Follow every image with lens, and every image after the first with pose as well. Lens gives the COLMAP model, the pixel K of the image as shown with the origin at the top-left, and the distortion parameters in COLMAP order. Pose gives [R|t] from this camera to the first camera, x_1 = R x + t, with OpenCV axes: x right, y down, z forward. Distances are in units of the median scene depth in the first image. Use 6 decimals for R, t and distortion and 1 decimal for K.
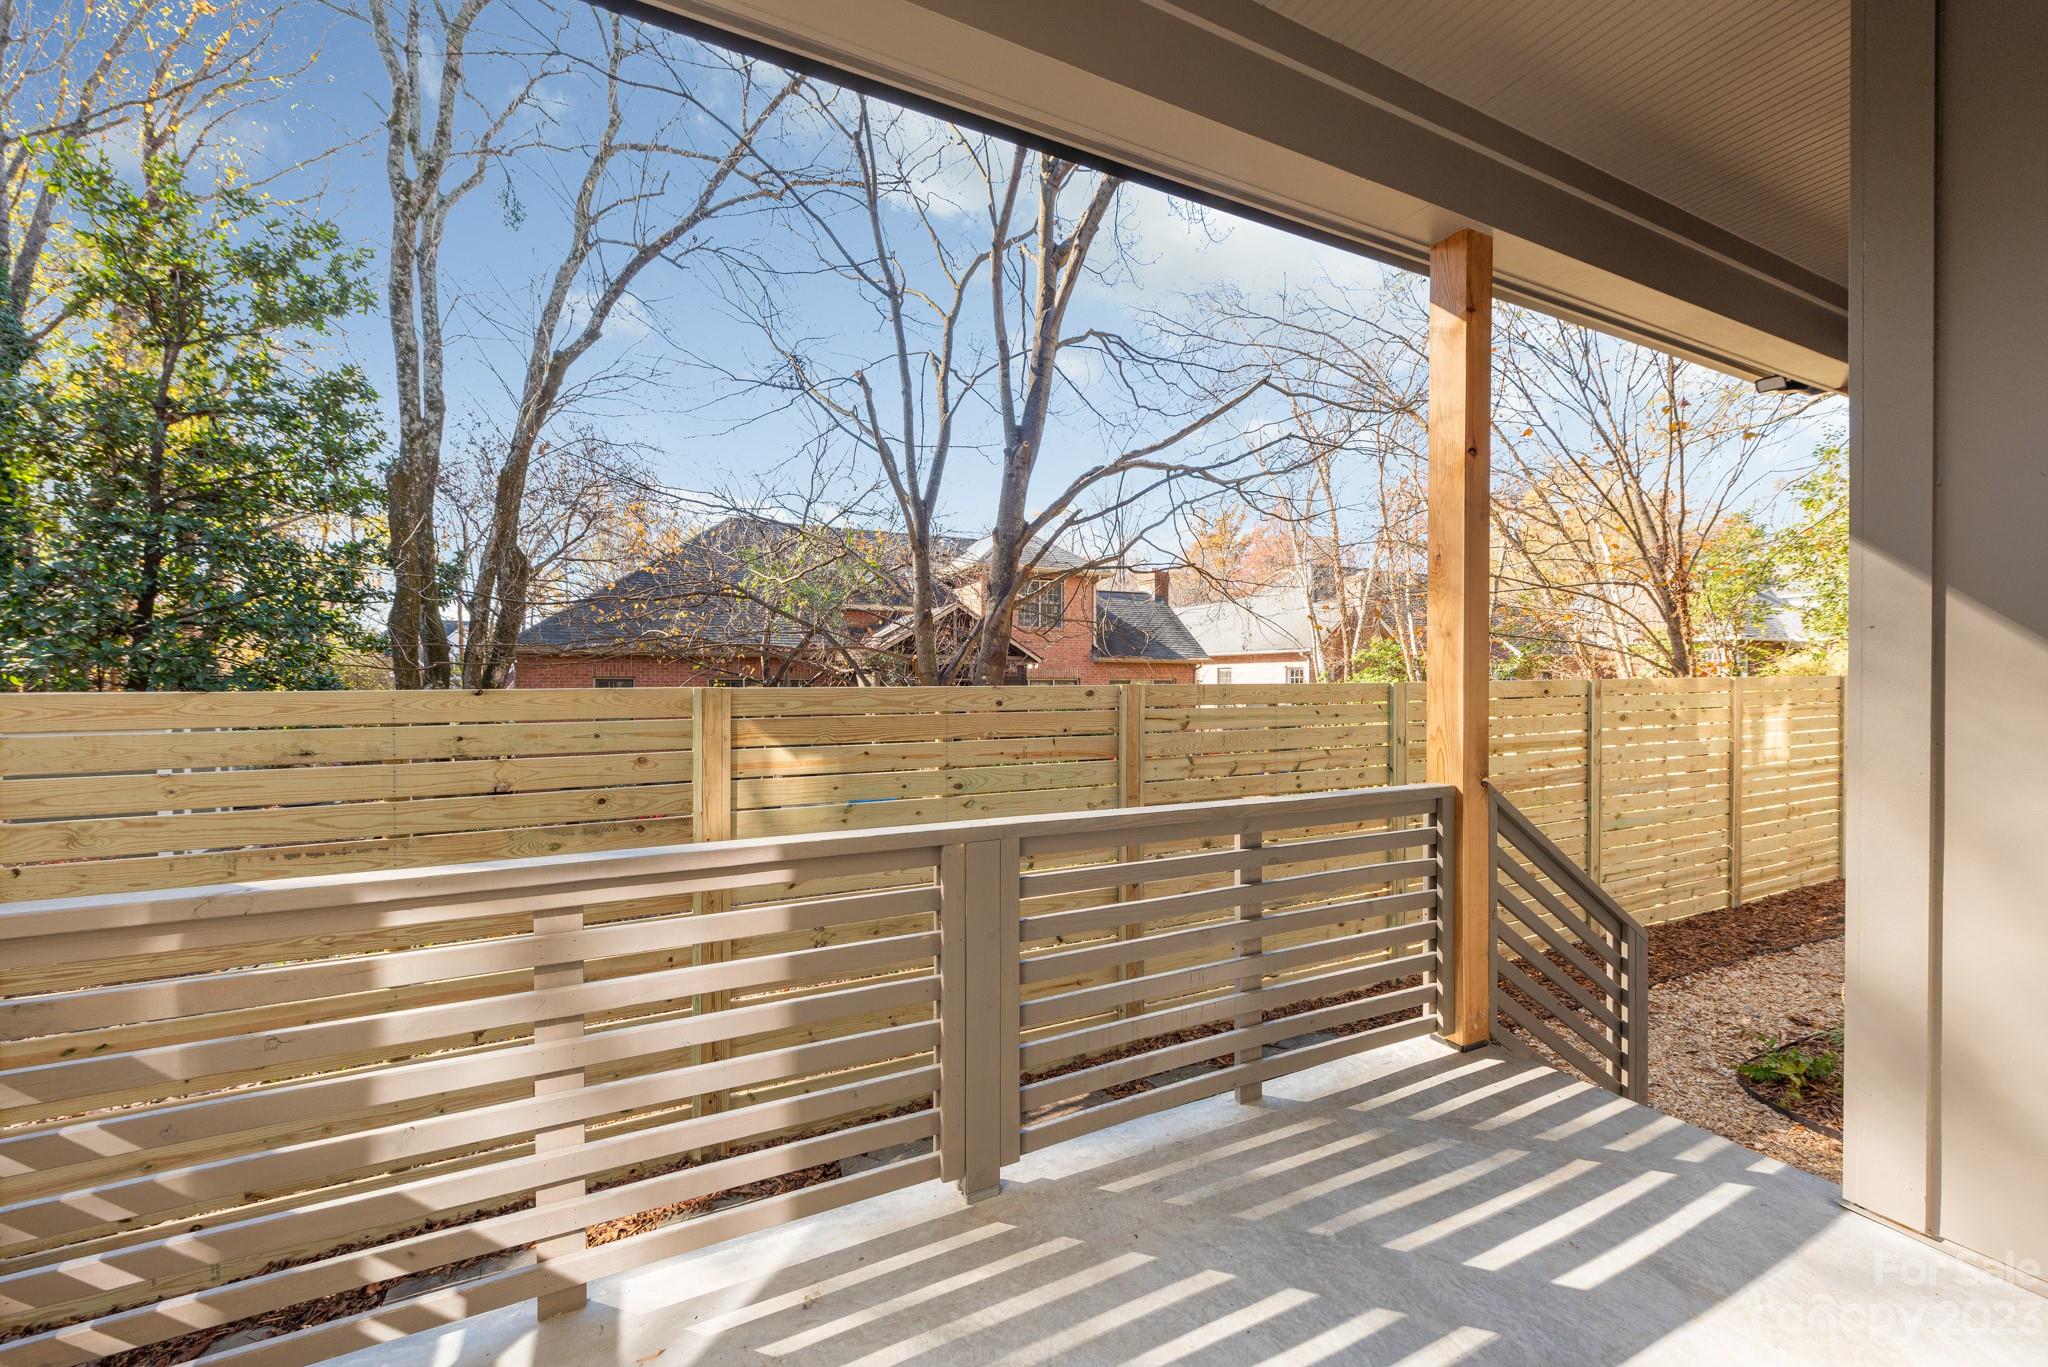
lens RADIAL K [[803.1, 0, 1027.5], [0, 803.1, 682.1], [0, 0, 1]] dist [0.009211, -0.001115]
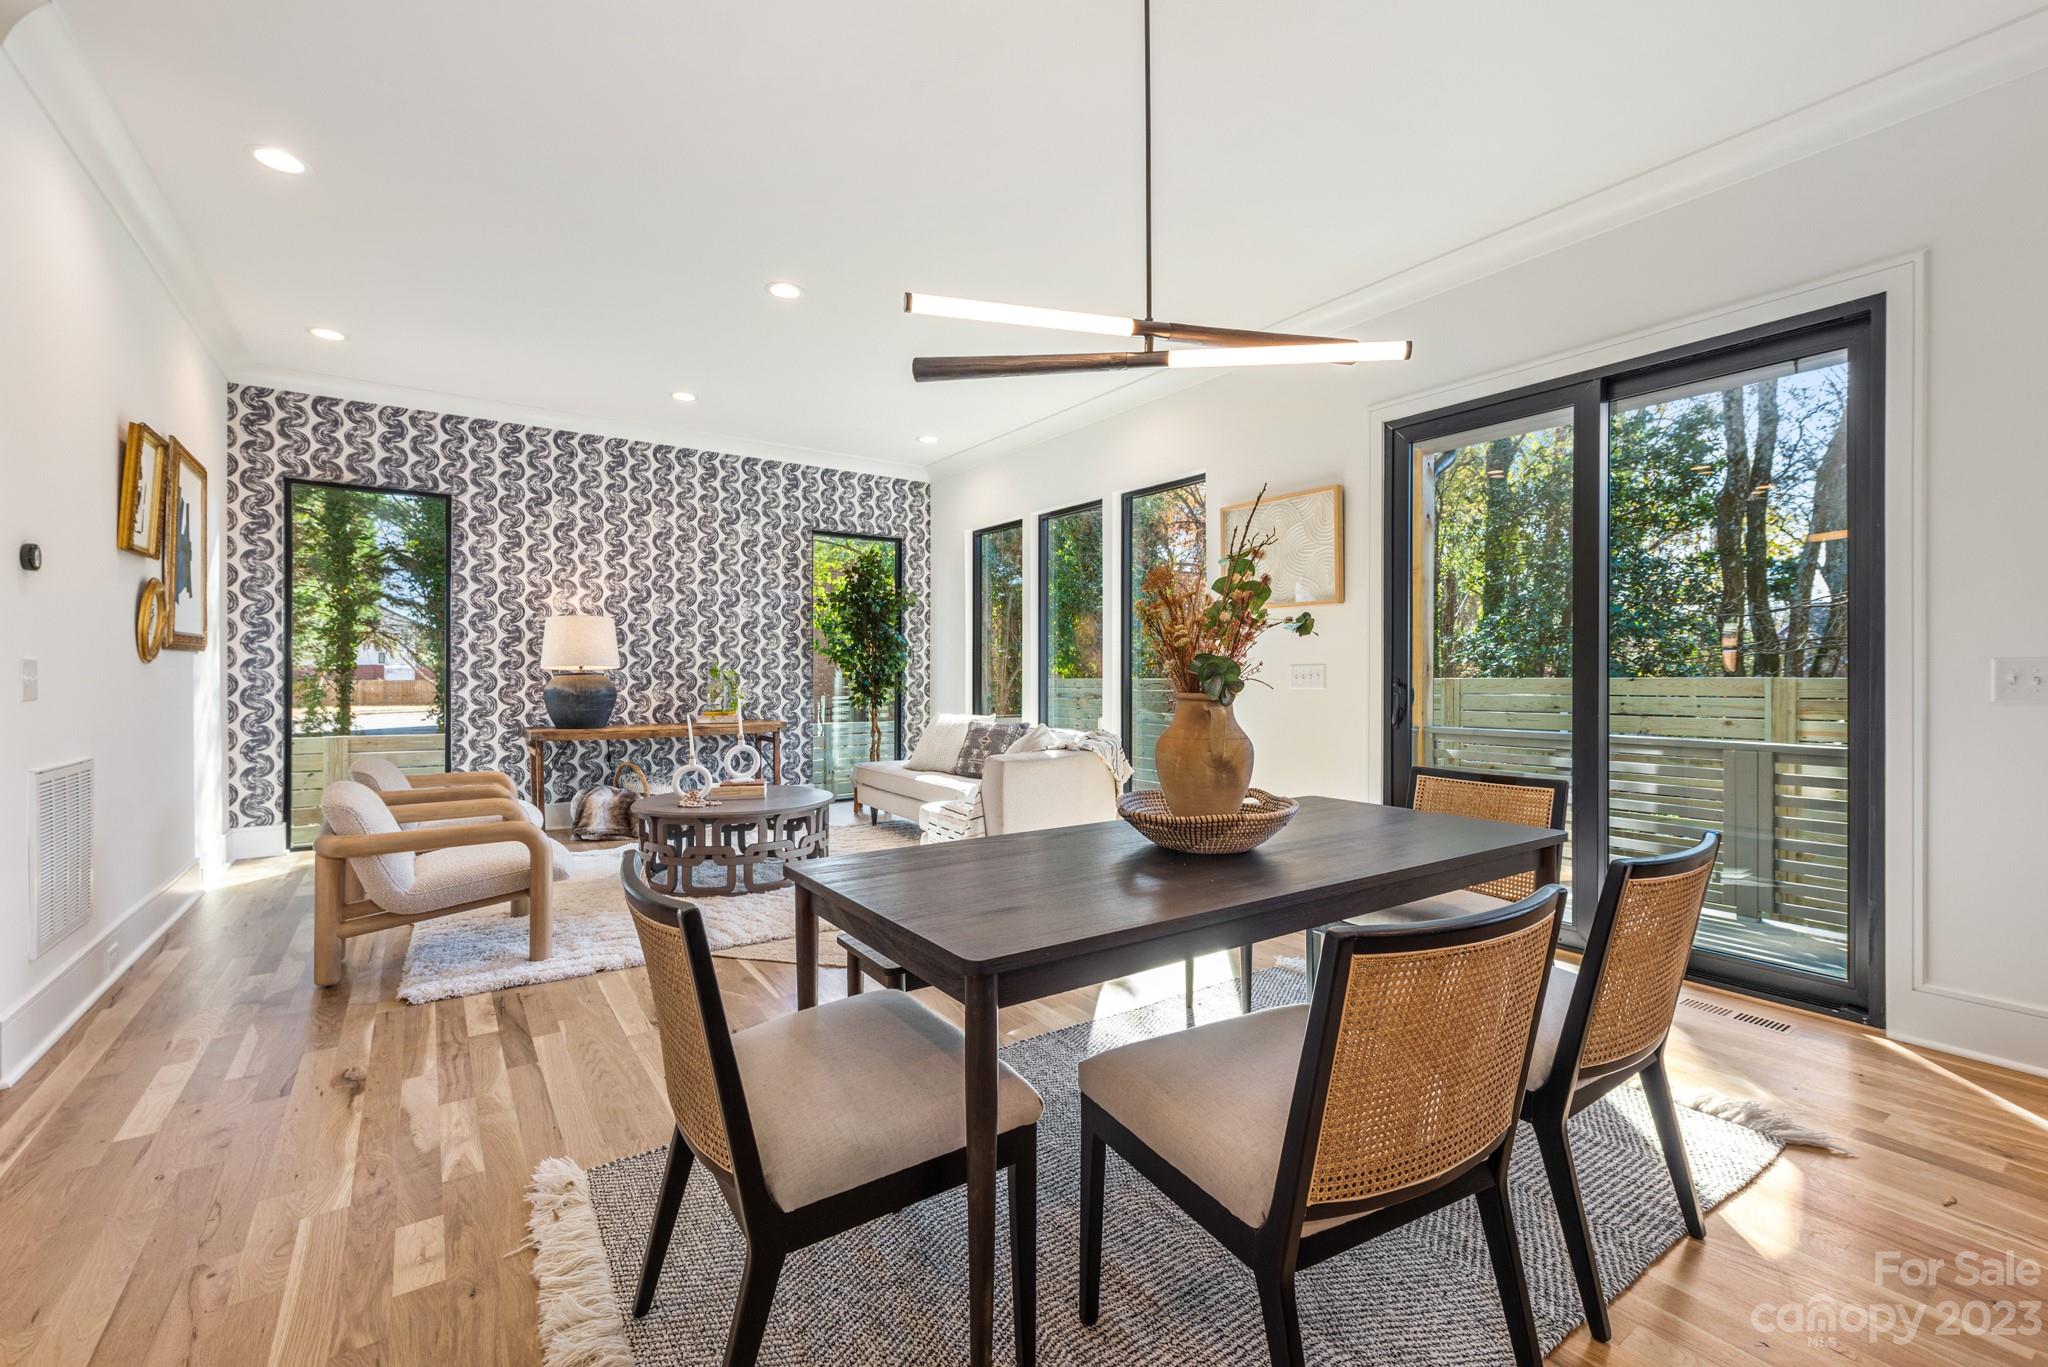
lens RADIAL K [[866.4, 0, 1024.0], [0, 866.4, 674.0], [0, 0, 1]] dist [-0.000819, -0.000028]
pose [[0.150965, 0.000838, -0.988539, 0.290061], [0.003007, 0.999995, 0.001307, -0.001927], [0.988535, -0.003170, 0.150961, -0.184510]]
